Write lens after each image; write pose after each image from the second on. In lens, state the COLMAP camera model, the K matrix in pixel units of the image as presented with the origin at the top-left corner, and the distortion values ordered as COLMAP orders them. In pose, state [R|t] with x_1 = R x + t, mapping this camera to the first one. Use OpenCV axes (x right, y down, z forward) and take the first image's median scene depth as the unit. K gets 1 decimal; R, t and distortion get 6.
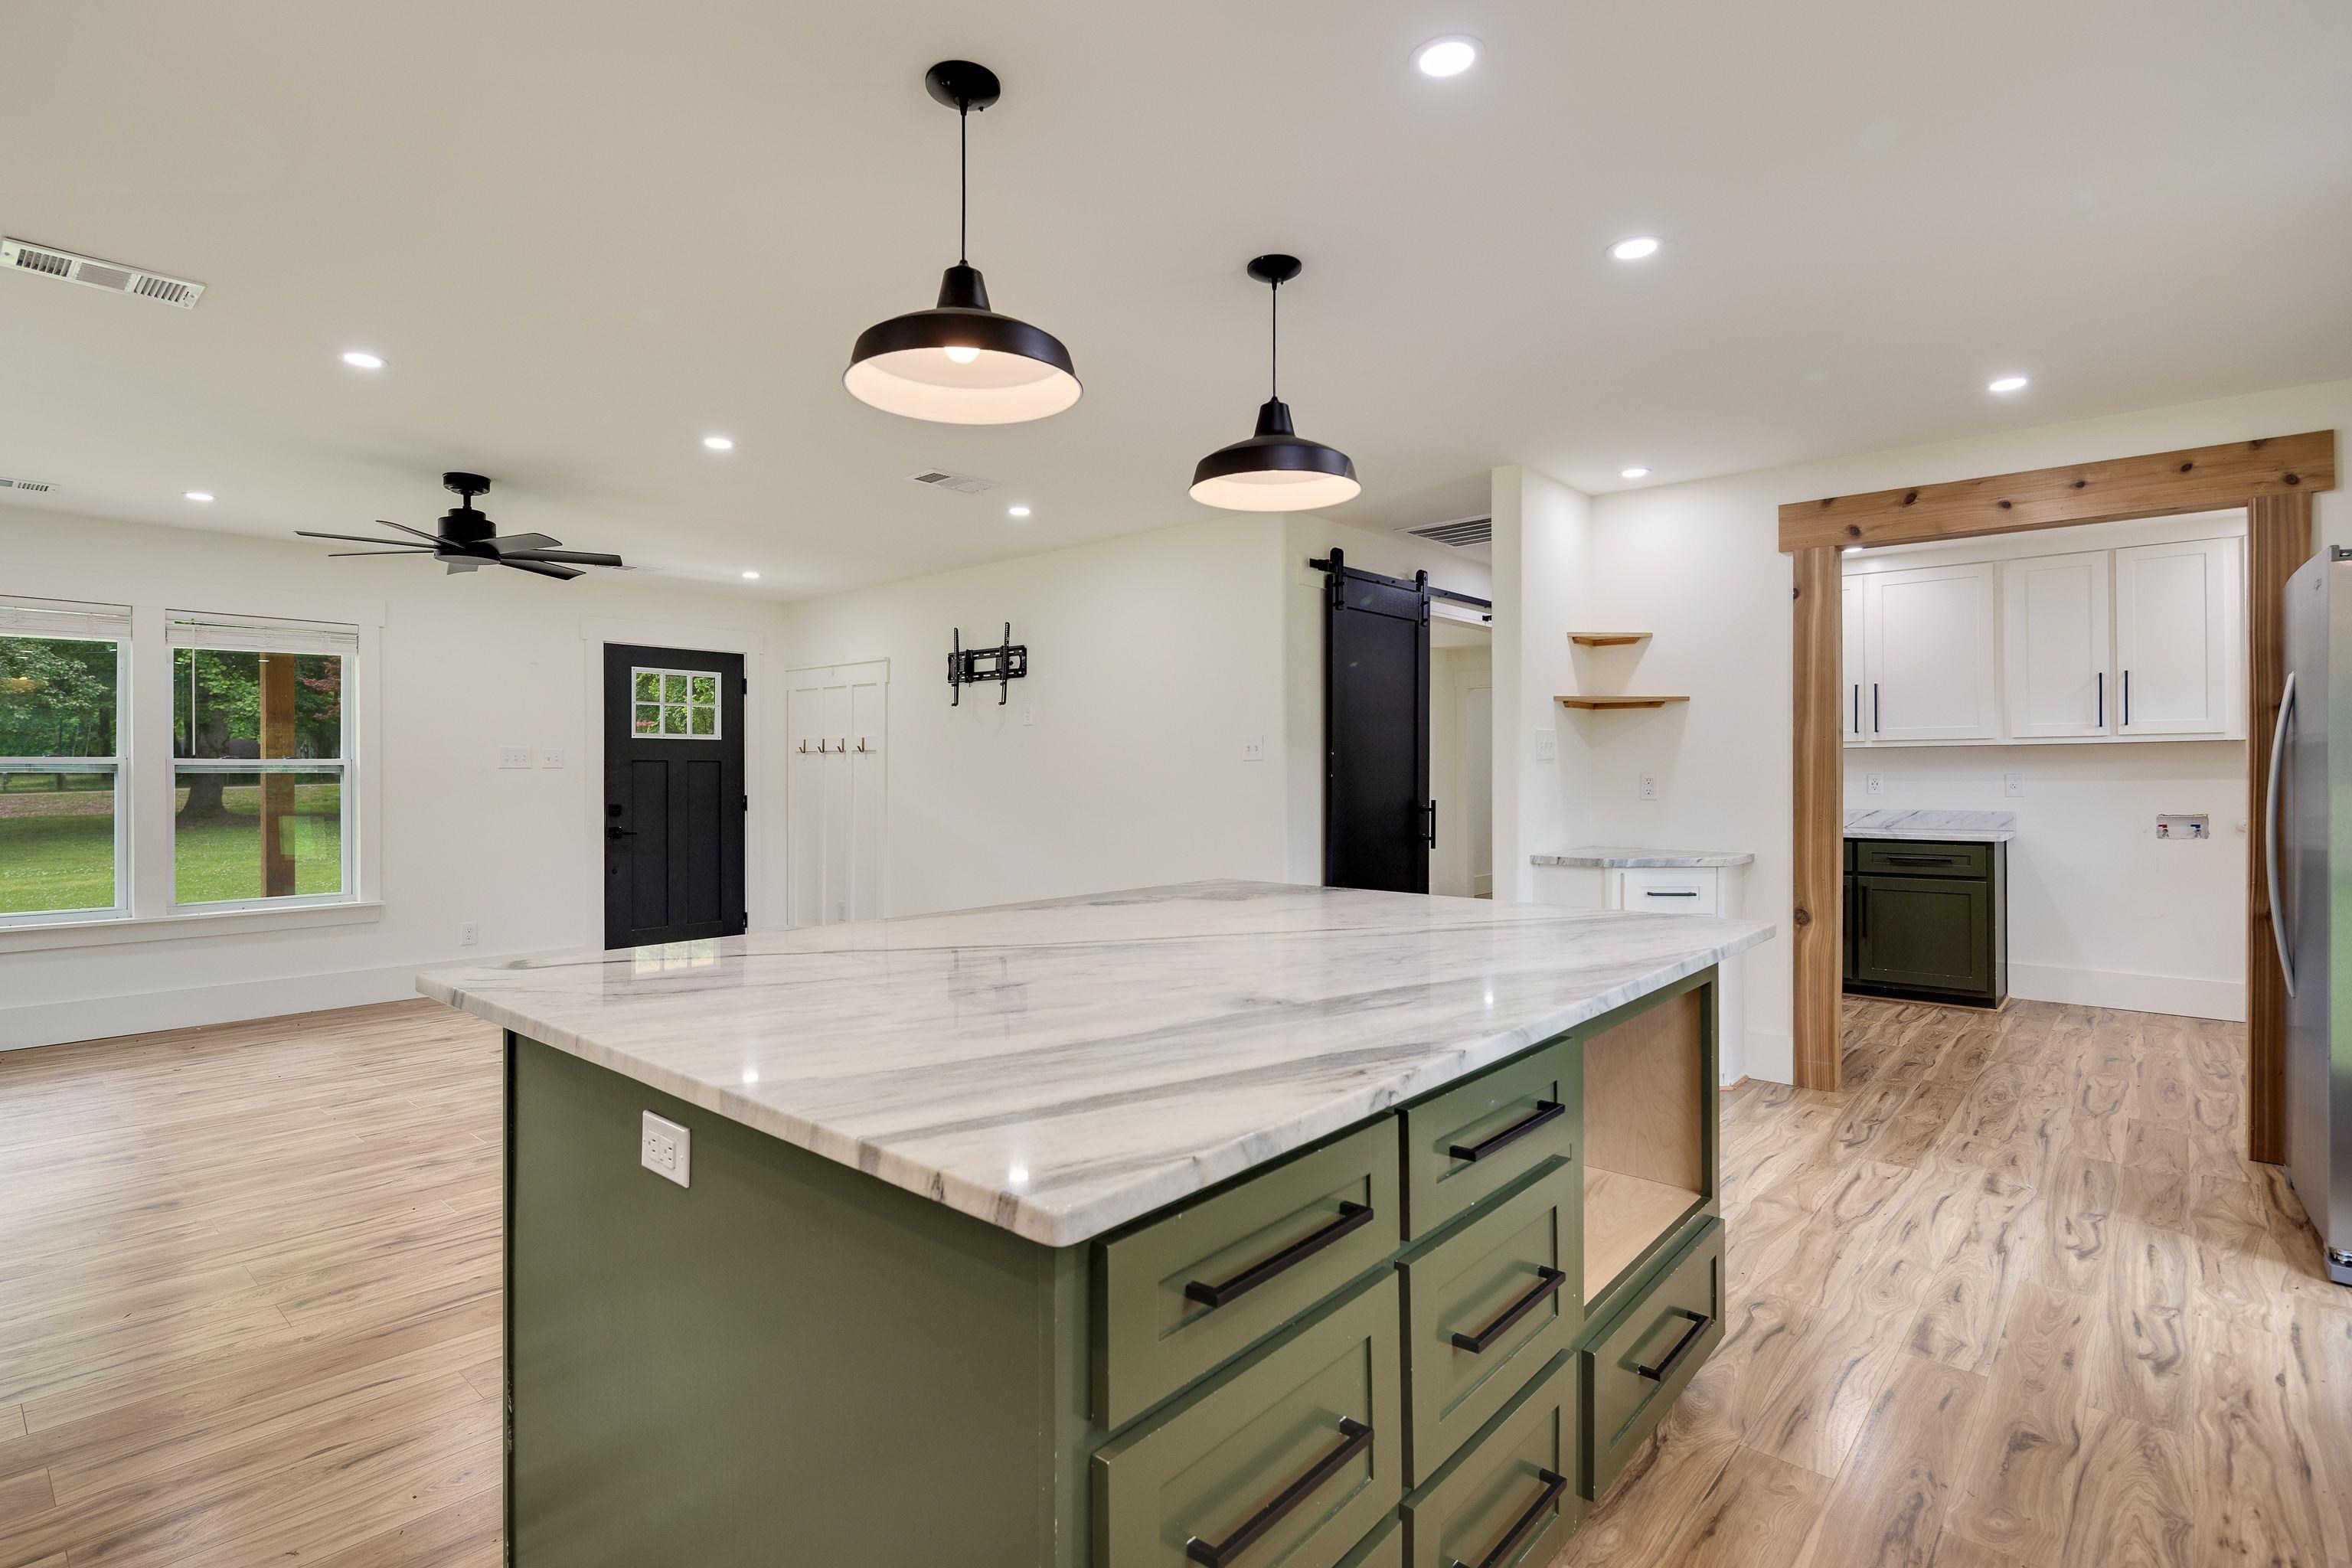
lens RADIAL K [[1146.2, 0, 1176.0], [0, 1146.2, 784.0], [0, 0, 1]] dist [-0.001160, -0.002239]
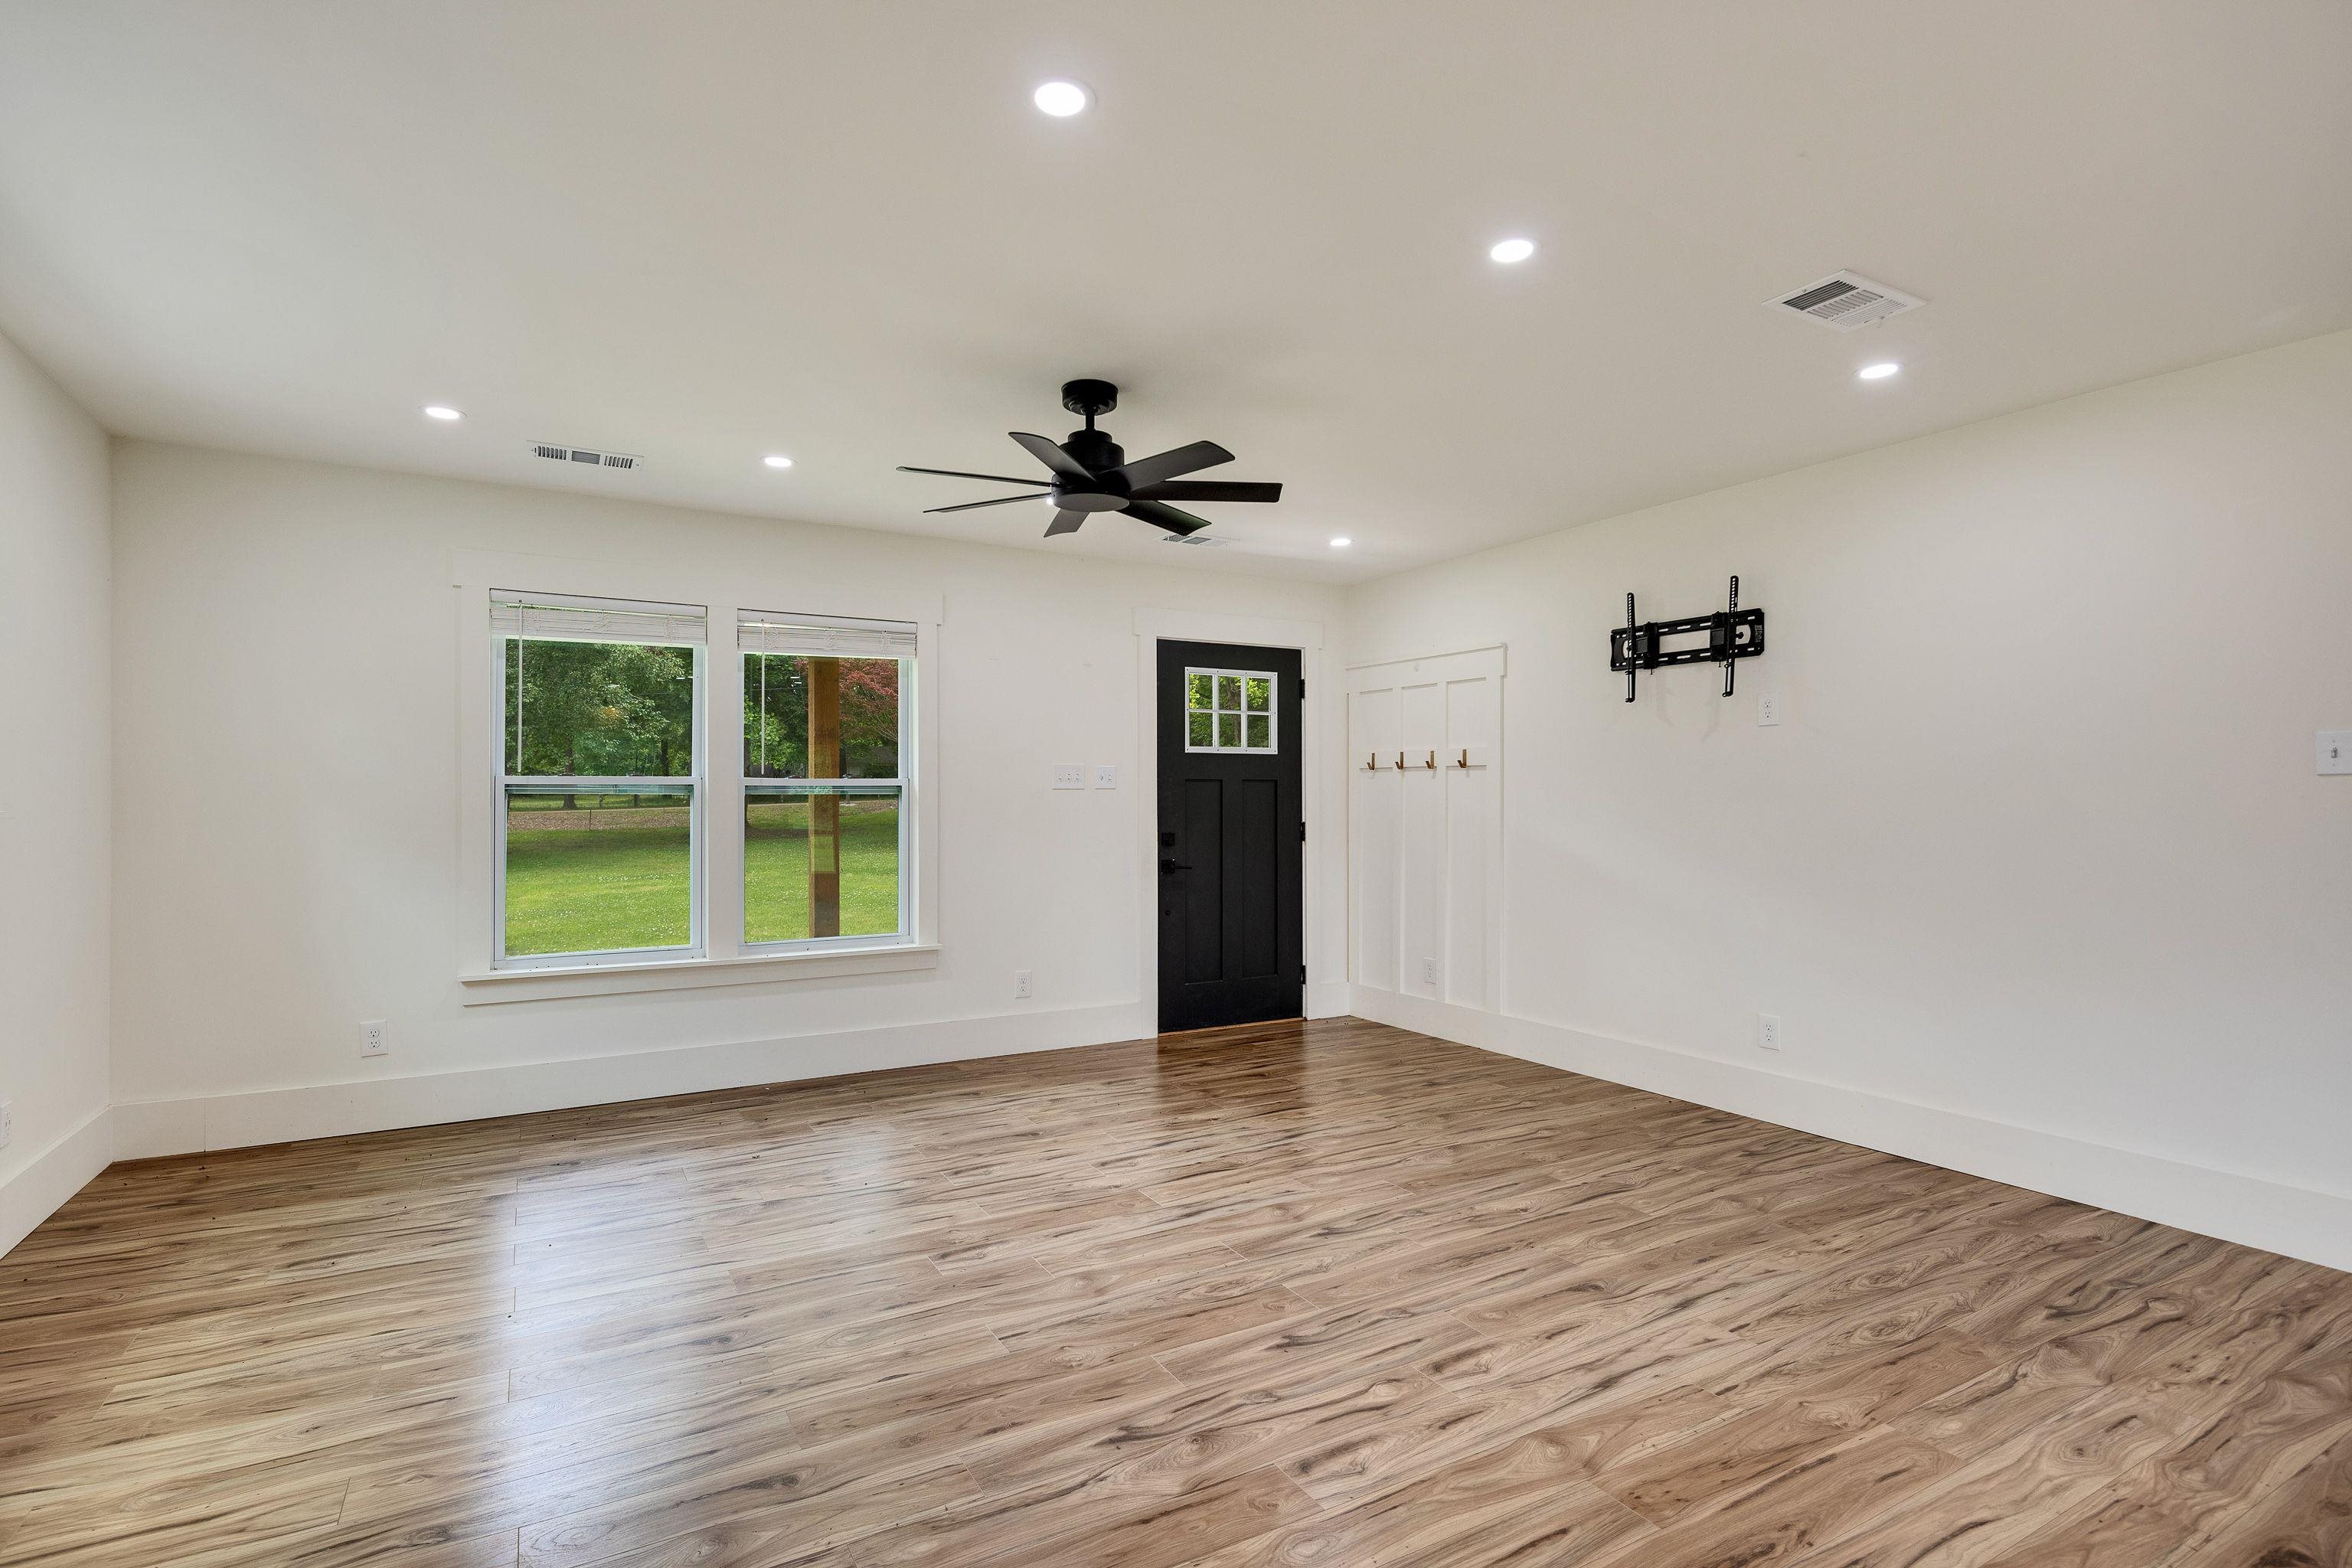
lens RADIAL K [[1166.0, 0, 1174.9], [0, 1166.0, 804.3], [0, 0, 1]] dist [-0.003885, -0.000059]
pose [[0.942629, 0.003827, -0.333820, -0.215439], [-0.003976, 0.999992, 0.000236, -0.002951], [0.333818, 0.001104, 0.942637, 0.215936]]
